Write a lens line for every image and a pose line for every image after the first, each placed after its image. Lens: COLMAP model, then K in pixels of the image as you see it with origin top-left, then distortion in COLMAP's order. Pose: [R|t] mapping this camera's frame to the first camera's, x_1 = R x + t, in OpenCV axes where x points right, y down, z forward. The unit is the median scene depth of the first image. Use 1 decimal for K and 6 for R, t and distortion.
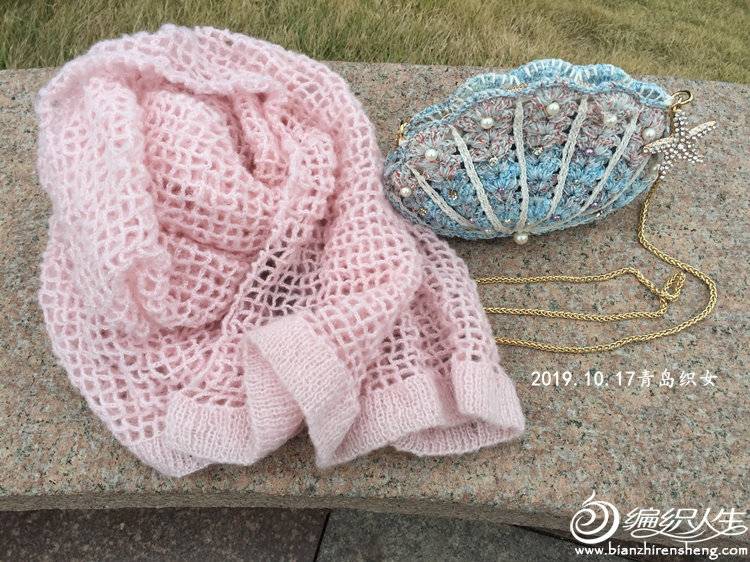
lens RADIAL K [[660.4, 0, 375.0], [0, 660.4, 281.0], [0, 0, 1]] dist [0.119403, -0.169063]
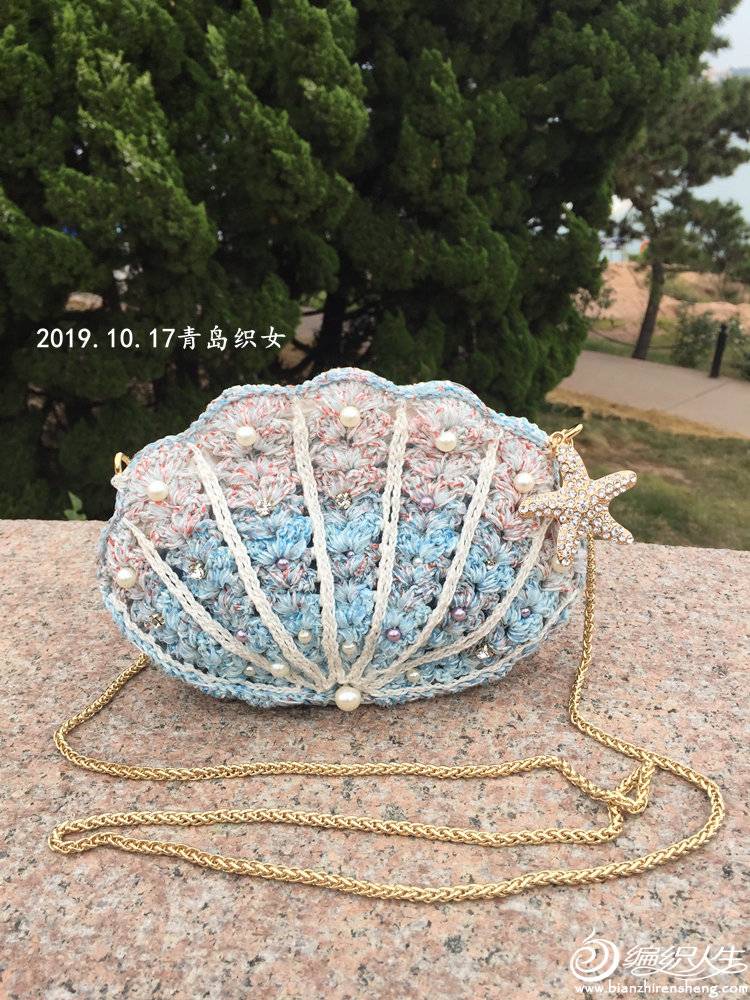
lens RADIAL K [[880.5, 0, 375.0], [0, 880.5, 500.0], [0, 0, 1]] dist [0.119403, -0.169063]
pose [[0.998051, 0.026371, -0.056566, 0.304125], [-0.056313, 0.771270, -0.634013, 0.288270], [0.026908, 0.635962, 0.771251, 0.376985]]
